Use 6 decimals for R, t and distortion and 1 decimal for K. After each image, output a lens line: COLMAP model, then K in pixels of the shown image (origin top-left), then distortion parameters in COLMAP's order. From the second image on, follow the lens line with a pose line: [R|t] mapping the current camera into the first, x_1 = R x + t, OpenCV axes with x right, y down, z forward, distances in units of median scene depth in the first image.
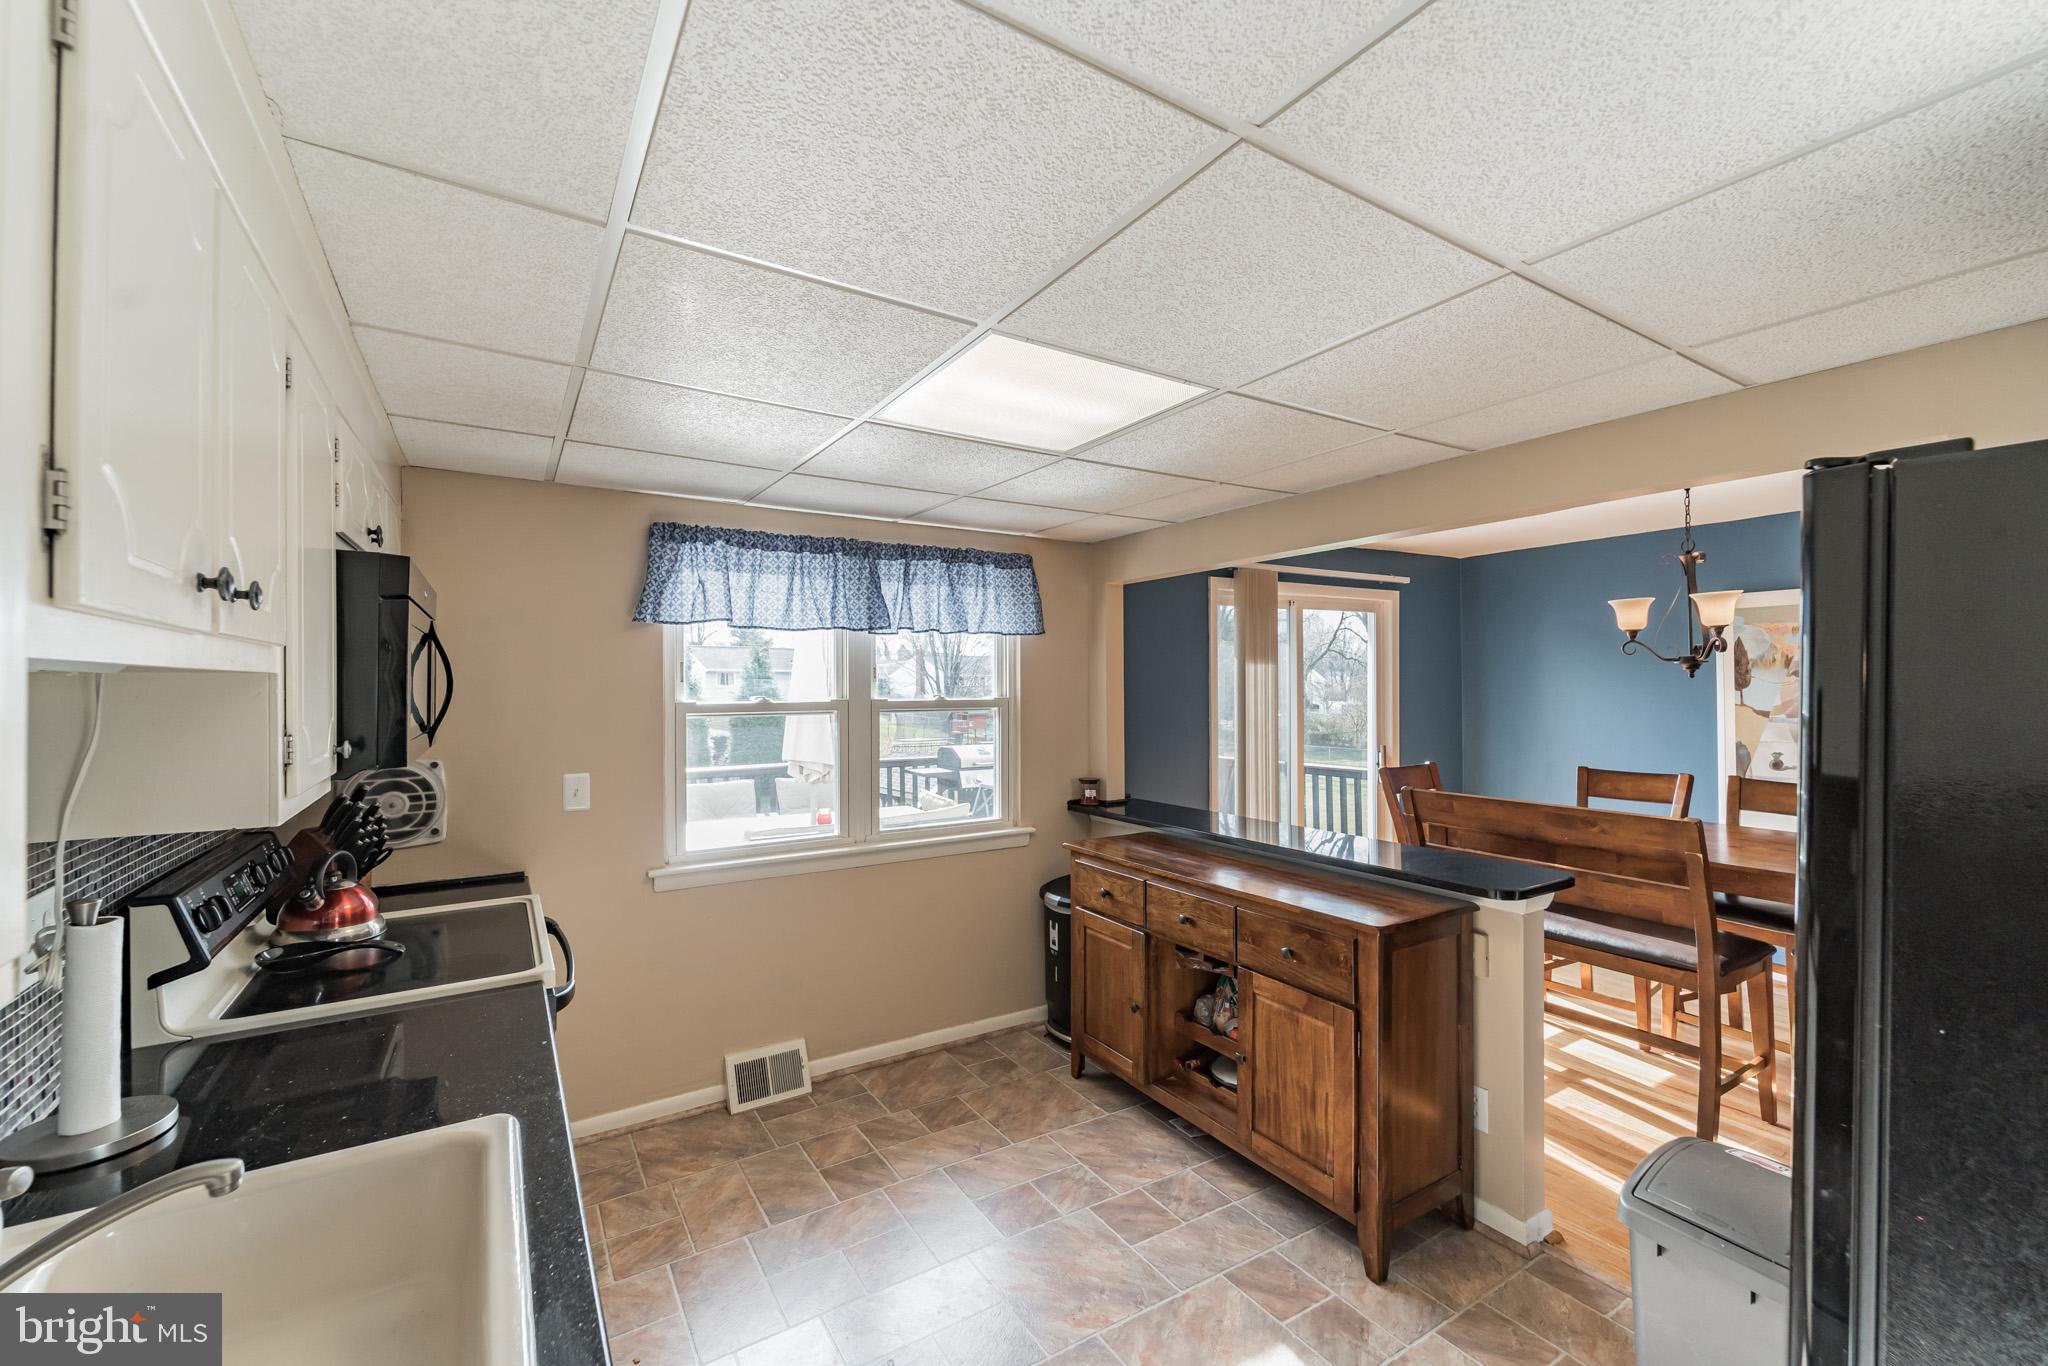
lens RADIAL K [[841.6, 0, 1014.6], [0, 841.6, 681.2], [0, 0, 1]] dist [-0.001481, -0.000386]
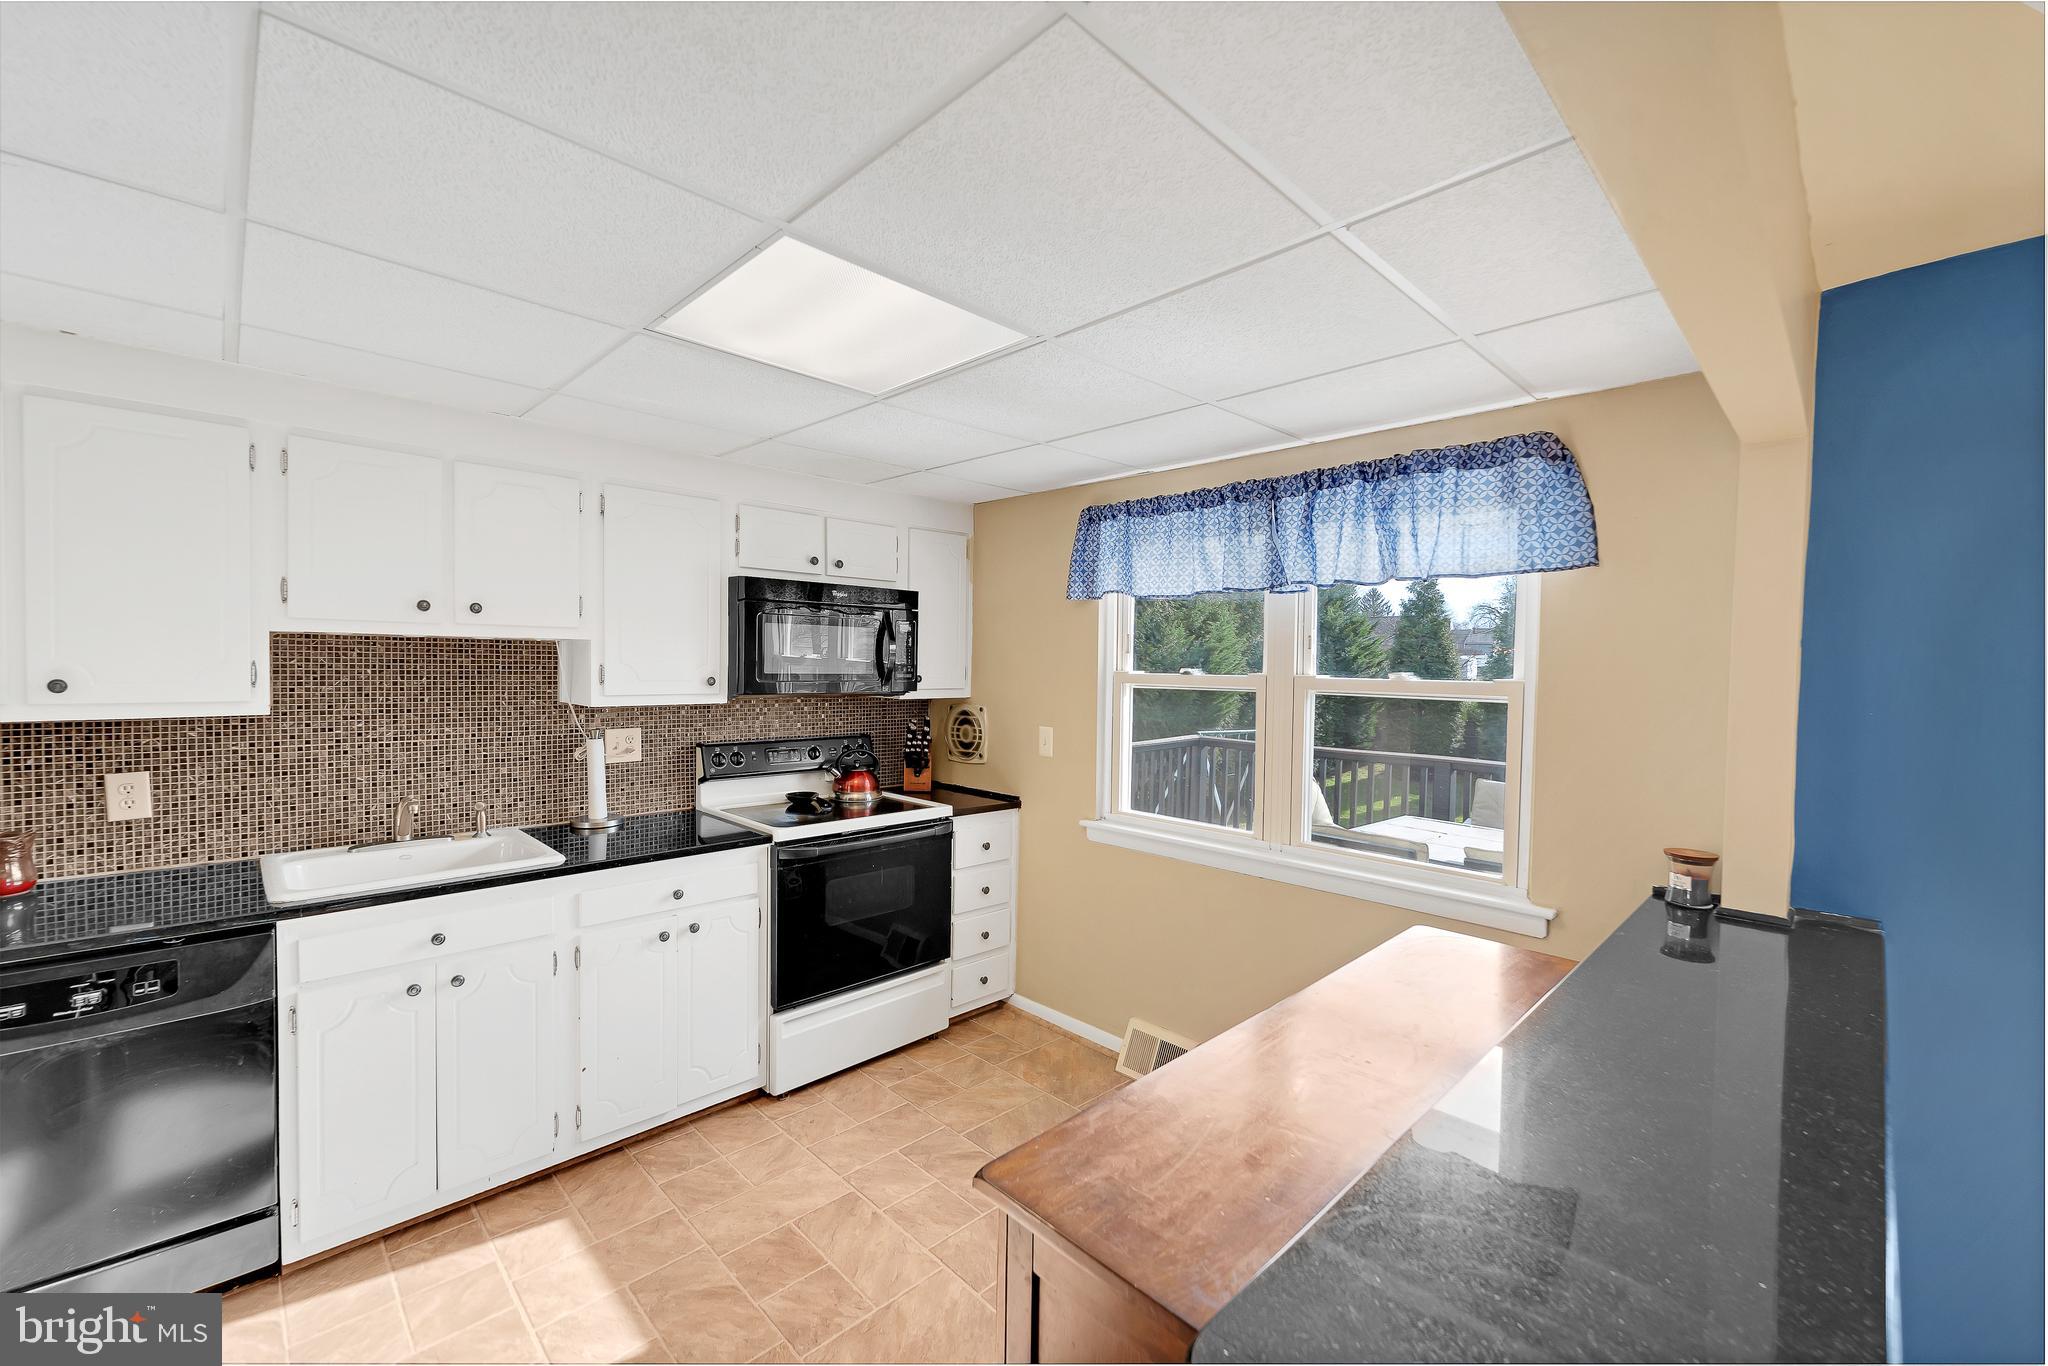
lens RADIAL K [[825.1, 0, 1011.8], [0, 825.1, 681.0], [0, 0, 1]] dist [0.000229, 0.000033]
pose [[0.205984, 0.031426, -0.978051, 0.577833], [-0.010805, 0.999496, 0.029839, 0.006660], [0.978496, 0.004422, 0.206220, 0.619731]]
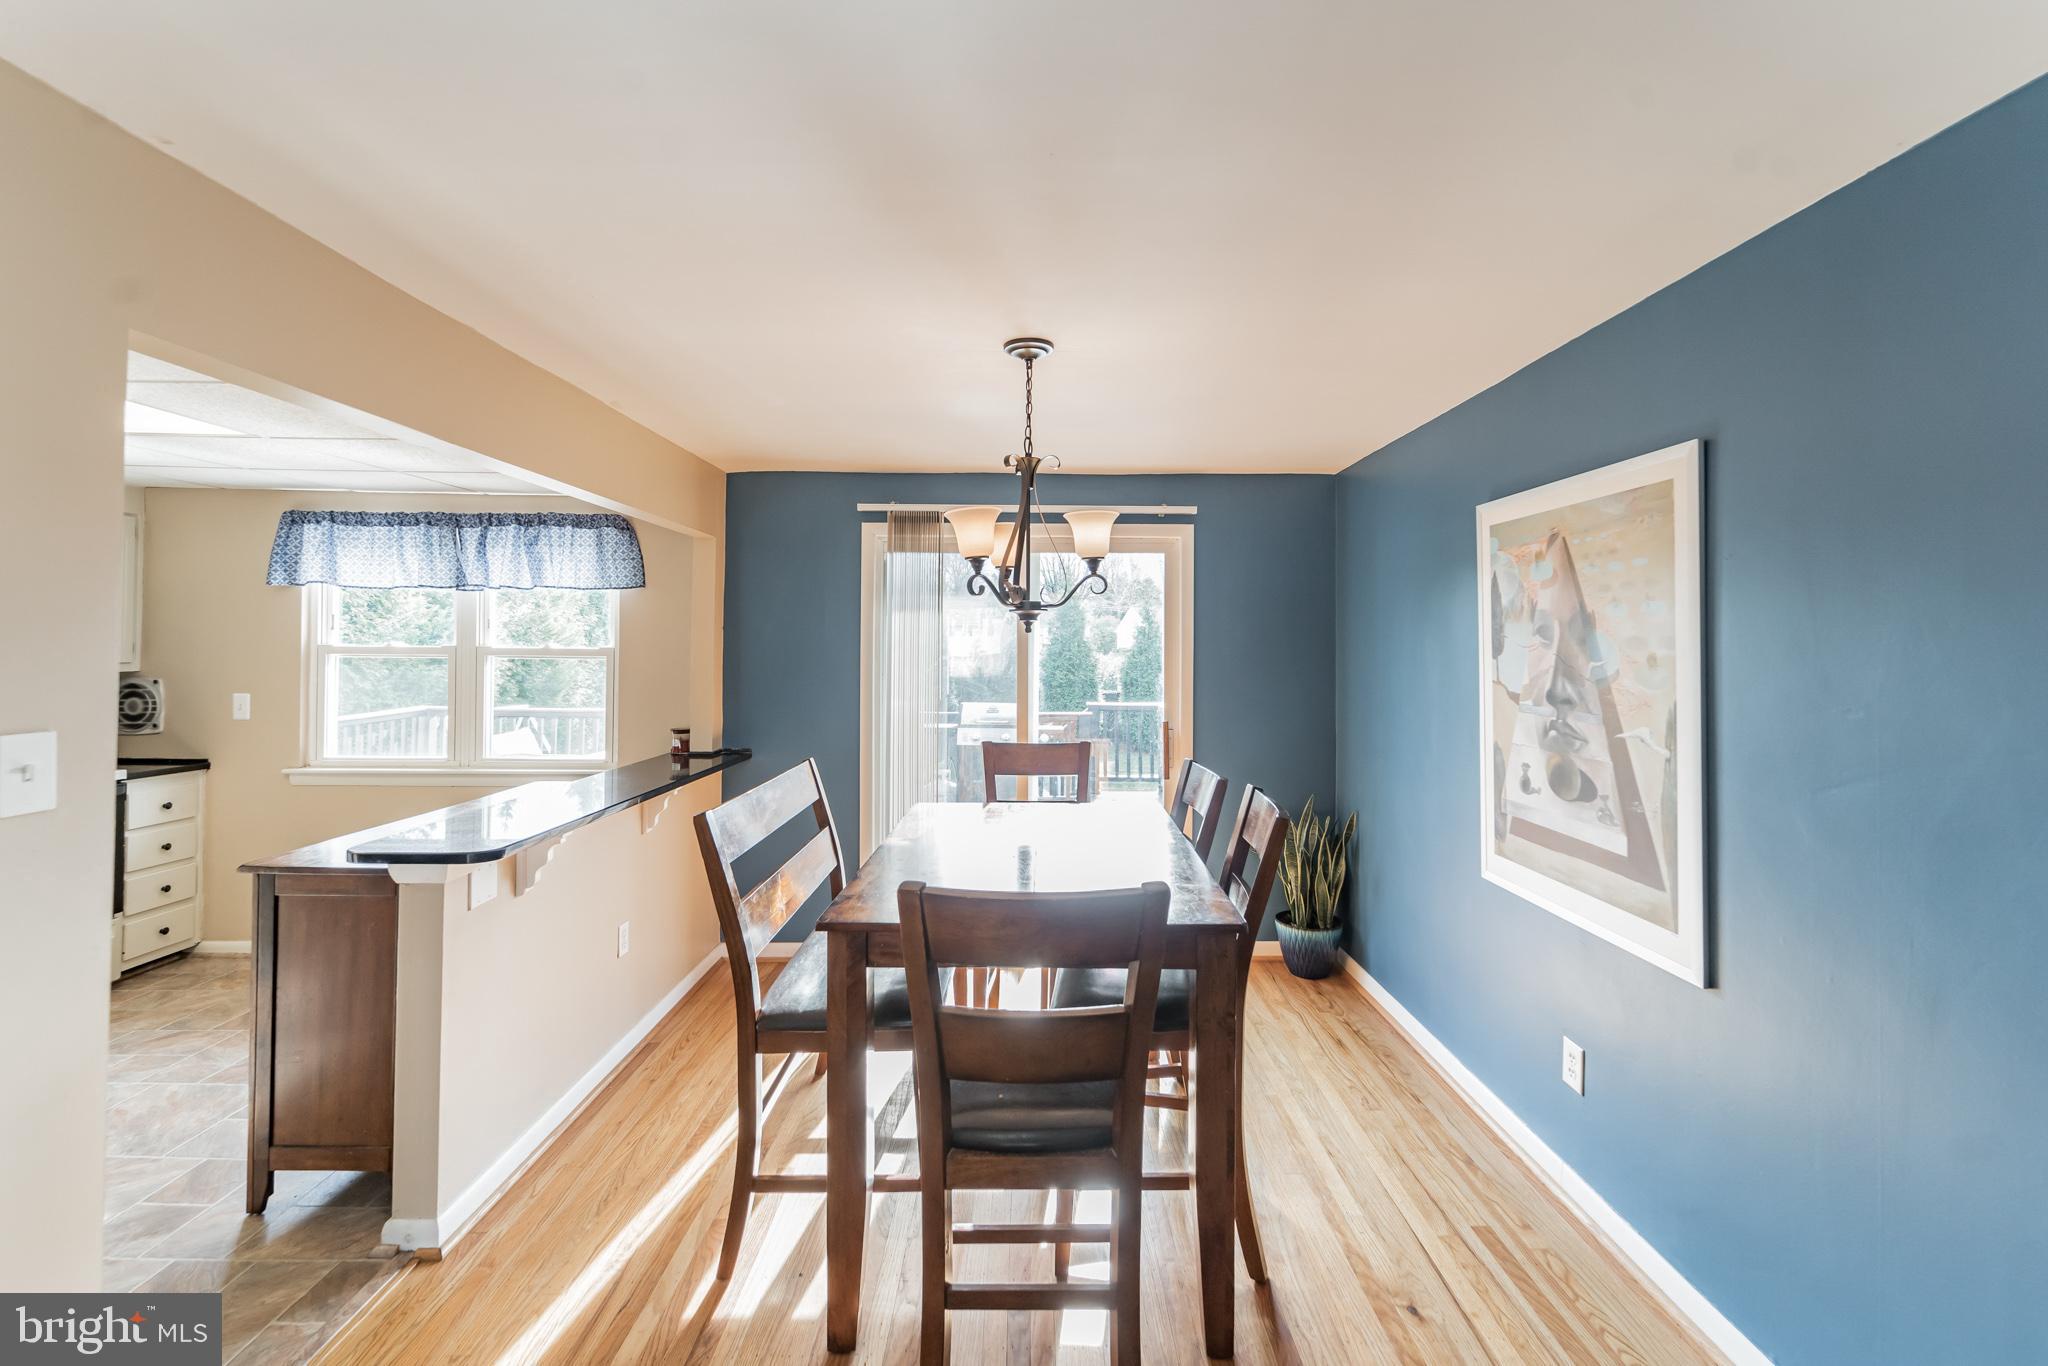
lens RADIAL K [[841.6, 0, 1039.6], [0, 841.6, 636.1], [0, 0, 1]] dist [-0.001481, -0.000386]
pose [[0.861322, 0.009744, -0.507966, 1.194097], [-0.011783, 0.999930, -0.000800, -0.000769], [0.507923, 0.006674, 0.861377, 0.411105]]
